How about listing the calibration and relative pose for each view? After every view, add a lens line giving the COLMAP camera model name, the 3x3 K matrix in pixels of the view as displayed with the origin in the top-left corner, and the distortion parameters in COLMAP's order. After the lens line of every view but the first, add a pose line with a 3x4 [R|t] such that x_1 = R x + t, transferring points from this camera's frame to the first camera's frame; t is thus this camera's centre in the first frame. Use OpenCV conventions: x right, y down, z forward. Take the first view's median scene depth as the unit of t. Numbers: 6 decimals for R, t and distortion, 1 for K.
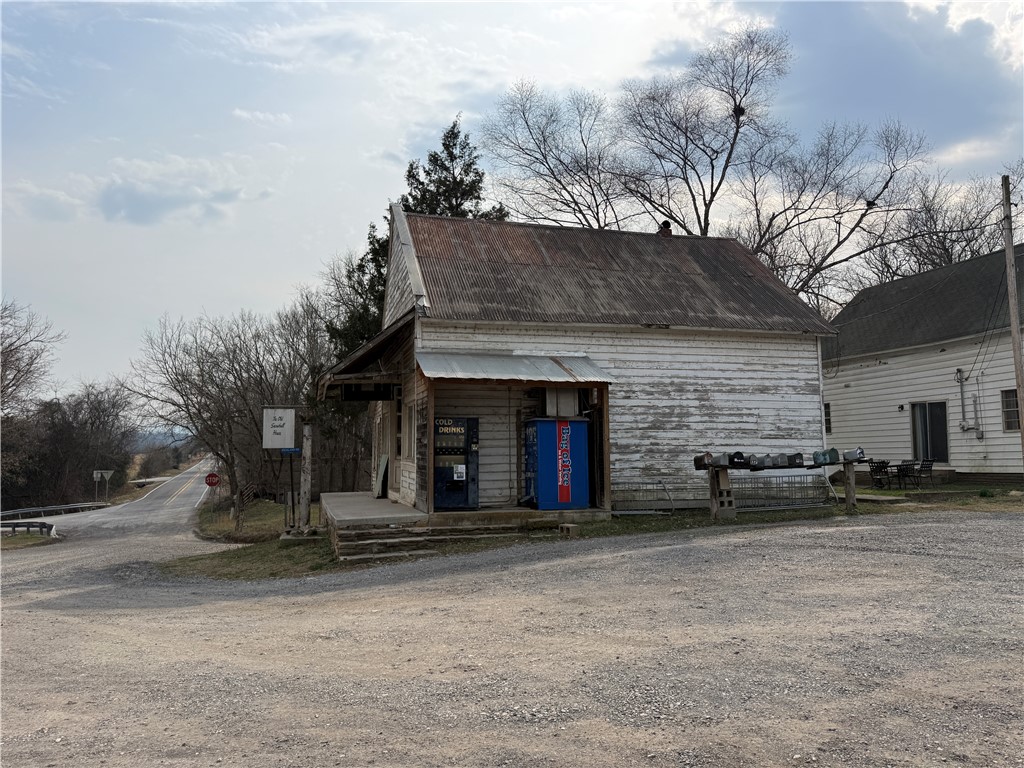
lens RADIAL K [[716.2, 0, 512.0], [0, 716.2, 384.0], [0, 0, 1]] dist [0.113527, -0.154954]
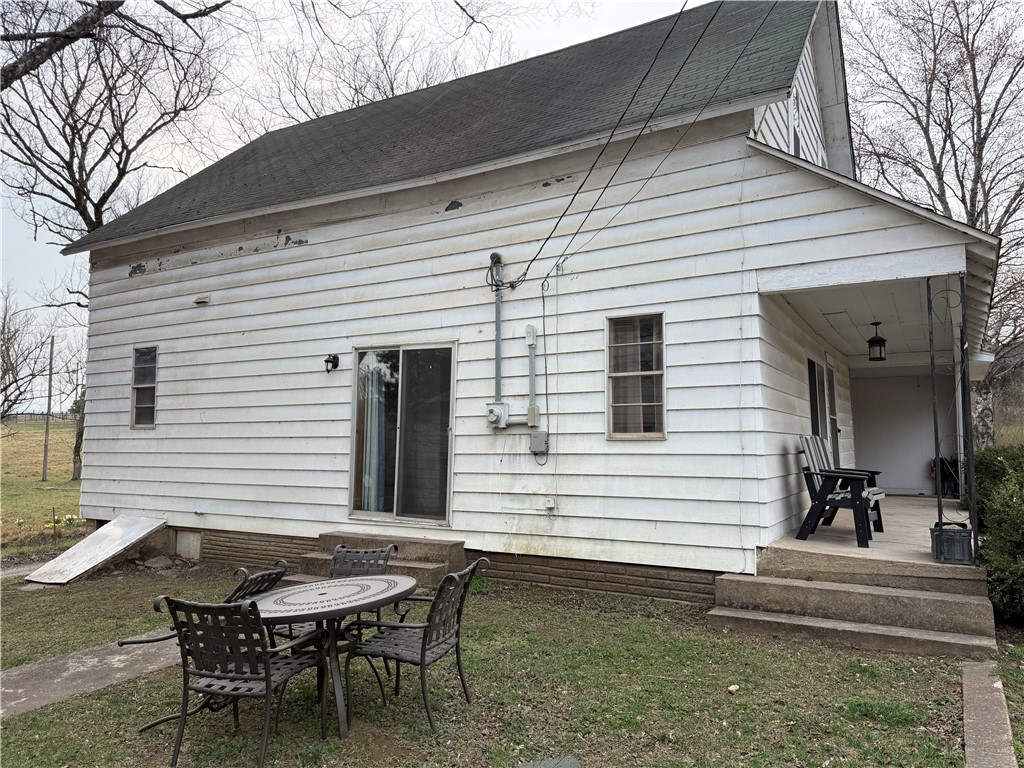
lens RADIAL K [[716.2, 0, 512.0], [0, 716.2, 384.0], [0, 0, 1]] dist [0.113527, -0.154954]
pose [[0.714184, 0.064853, 0.696947, 0.374386], [-0.077772, 0.996886, -0.013068, 0.044560], [-0.695624, -0.044870, 0.717004, 0.733155]]
